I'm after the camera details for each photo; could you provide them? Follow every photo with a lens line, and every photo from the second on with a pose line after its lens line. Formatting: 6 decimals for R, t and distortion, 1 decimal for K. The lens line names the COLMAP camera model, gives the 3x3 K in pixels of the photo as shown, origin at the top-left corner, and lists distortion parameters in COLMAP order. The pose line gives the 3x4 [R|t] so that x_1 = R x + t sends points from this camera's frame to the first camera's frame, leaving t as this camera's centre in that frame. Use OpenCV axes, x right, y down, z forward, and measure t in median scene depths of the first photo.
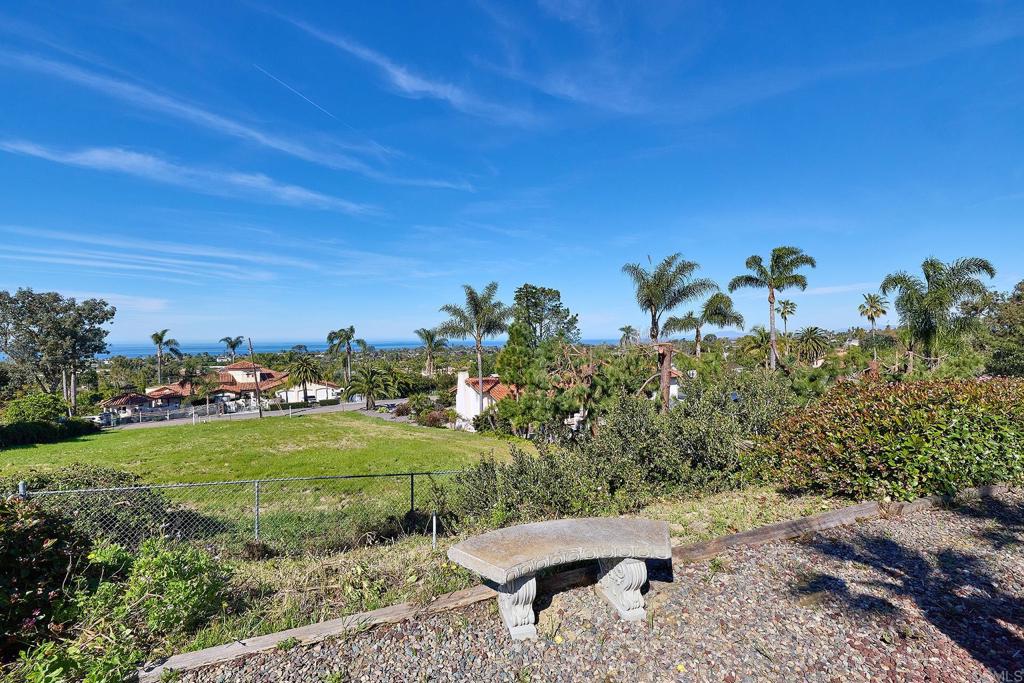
lens RADIAL K [[437.9, 0, 509.7], [0, 437.9, 356.4], [0, 0, 1]] dist [-0.003385, 0.000617]
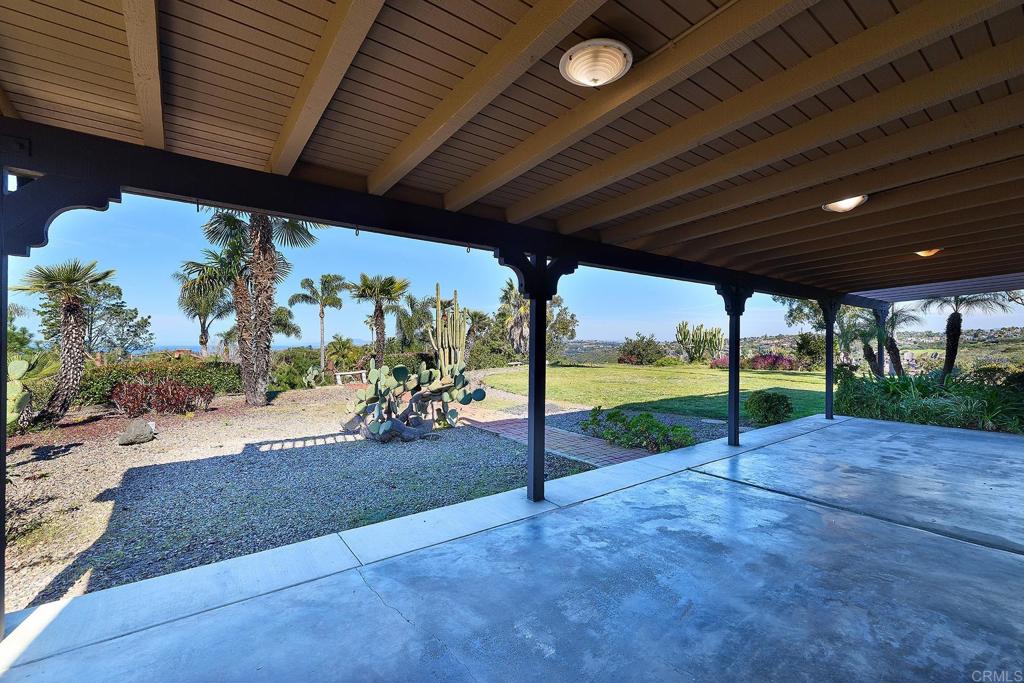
lens RADIAL K [[437.9, 0, 513.6], [0, 437.9, 343.4], [0, 0, 1]] dist [-0.003385, 0.000617]
pose [[0.691901, 0.014399, 0.721849, 0.031588], [0.019792, 0.999047, -0.038899, 0.003927], [-0.721721, 0.041201, 0.690956, -0.104338]]
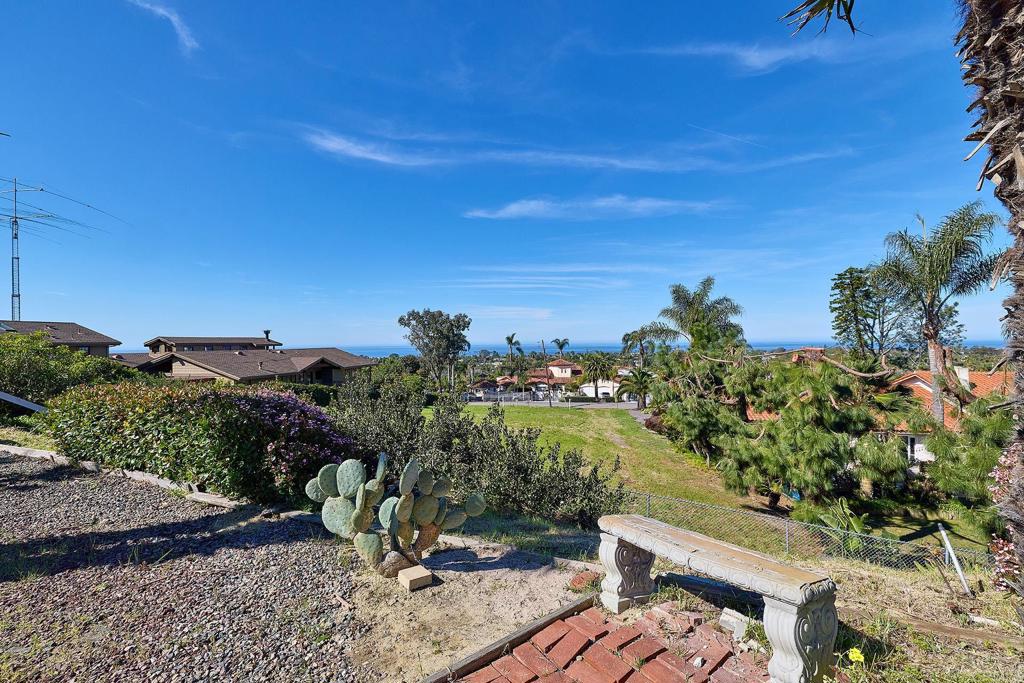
lens RADIAL K [[437.9, 0, 512.0], [0, 437.9, 339.0], [0, 0, 1]] dist [-0.003385, 0.000617]
pose [[0.726232, -0.003885, -0.687438, 0.121763], [-0.024493, 0.999203, -0.031521, -0.002739], [0.687013, 0.039729, 0.725558, 0.037965]]
